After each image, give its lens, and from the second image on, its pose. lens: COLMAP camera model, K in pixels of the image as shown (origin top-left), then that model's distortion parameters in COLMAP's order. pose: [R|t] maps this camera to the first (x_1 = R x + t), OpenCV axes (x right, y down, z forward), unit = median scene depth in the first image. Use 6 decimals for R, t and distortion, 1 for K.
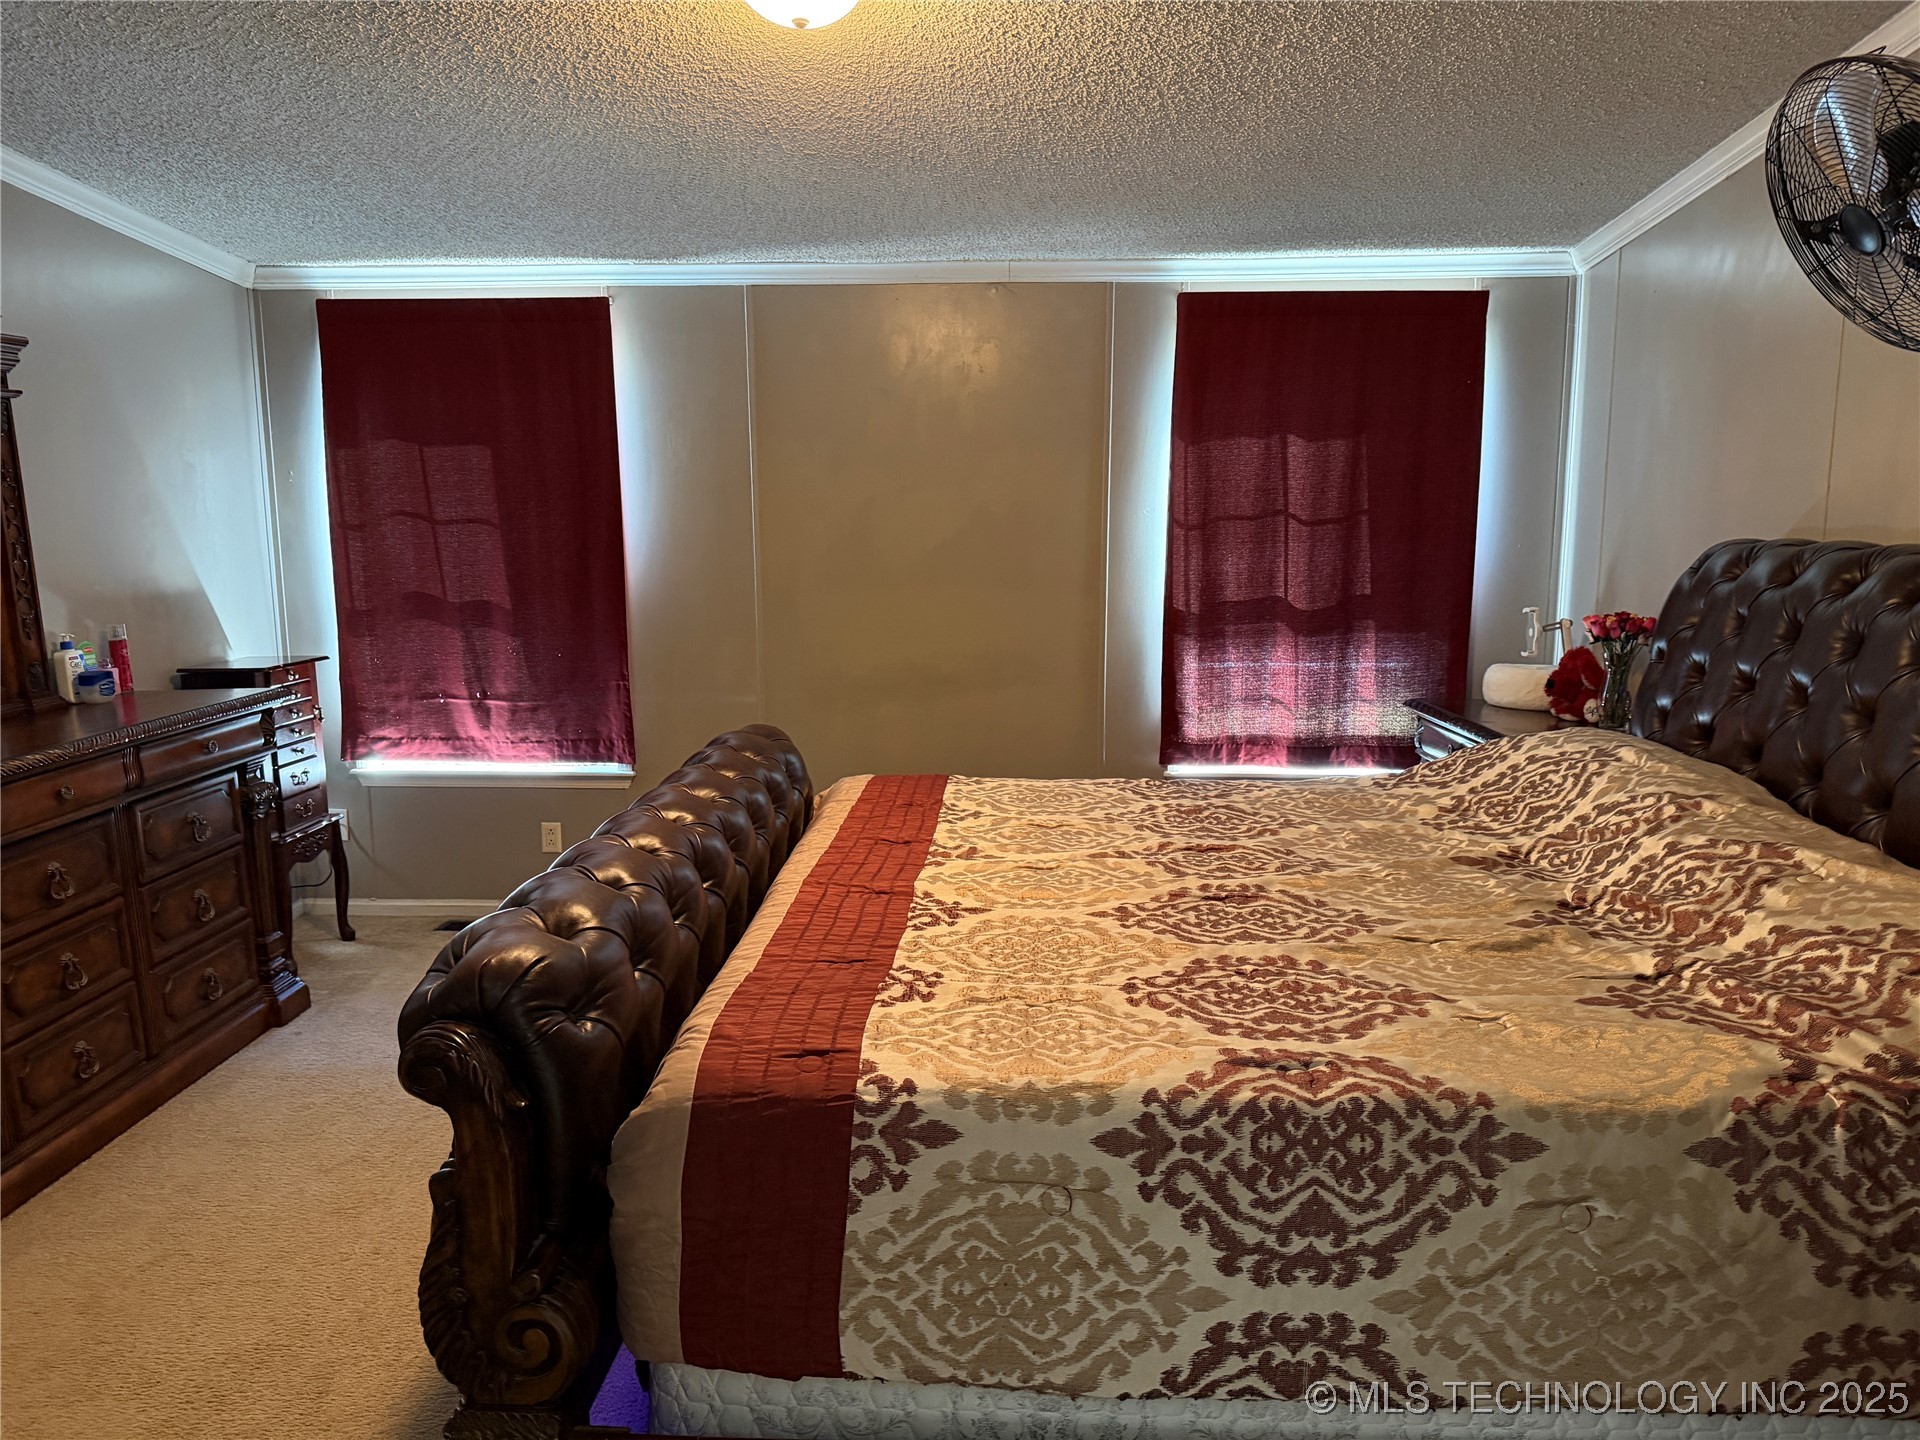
lens RADIAL K [[1354.5, 0, 959.1], [0, 1354.5, 727.6], [0, 0, 1]] dist [0.060347, -0.068884]
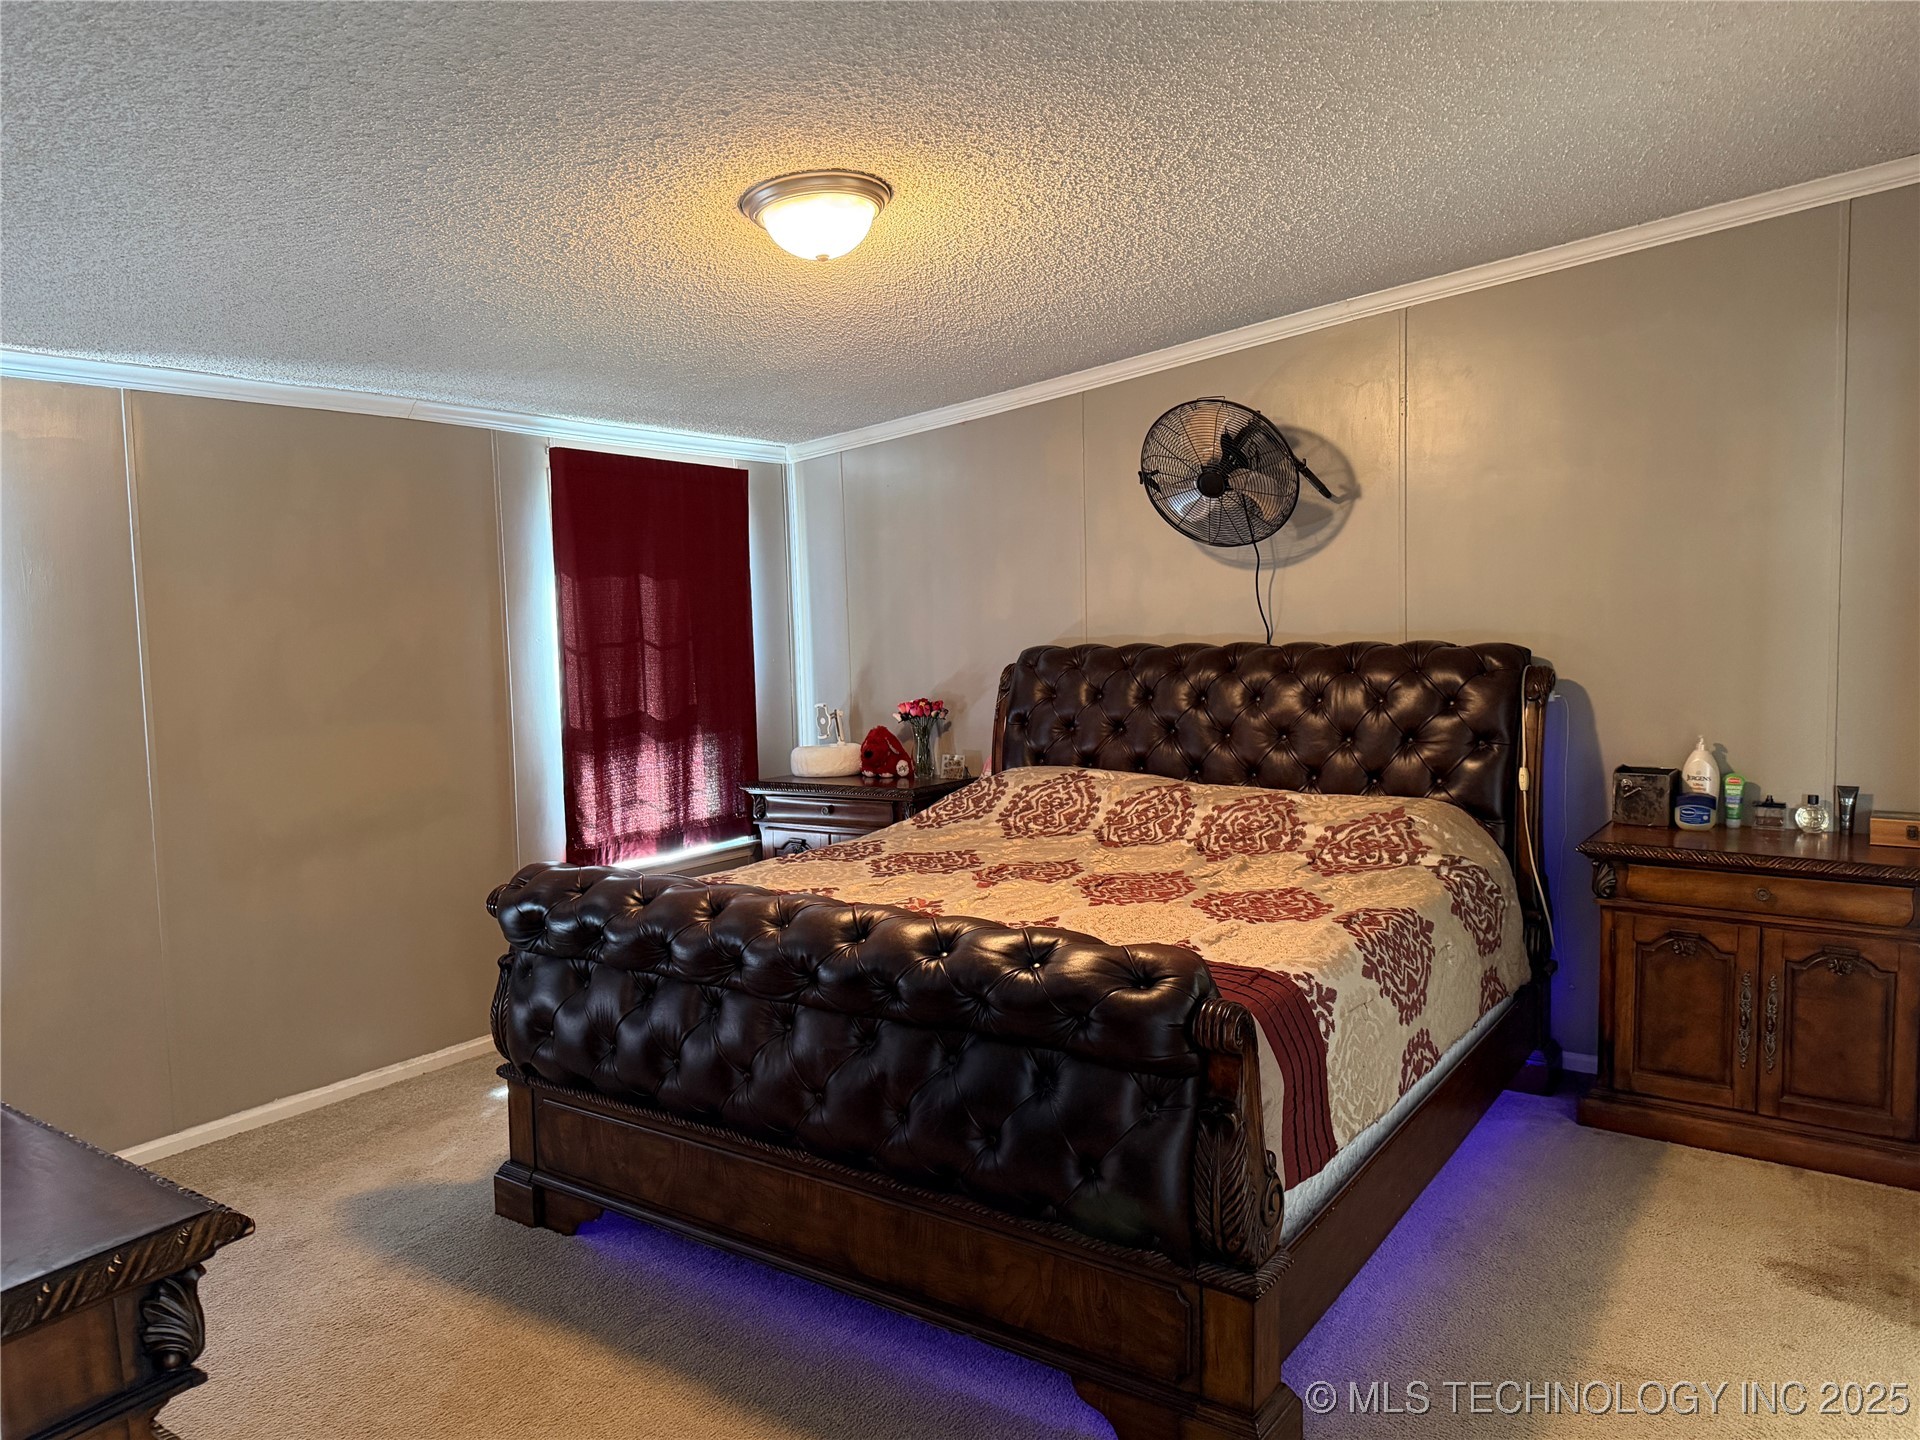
lens RADIAL K [[1354.5, 0, 956.7], [0, 1354.5, 716.4], [0, 0, 1]] dist [0.060347, -0.068884]
pose [[0.531029, -0.077624, 0.843791, -0.611931], [0.159368, 0.987174, -0.009481, -0.038000], [-0.832232, 0.139508, 0.536588, 0.154399]]
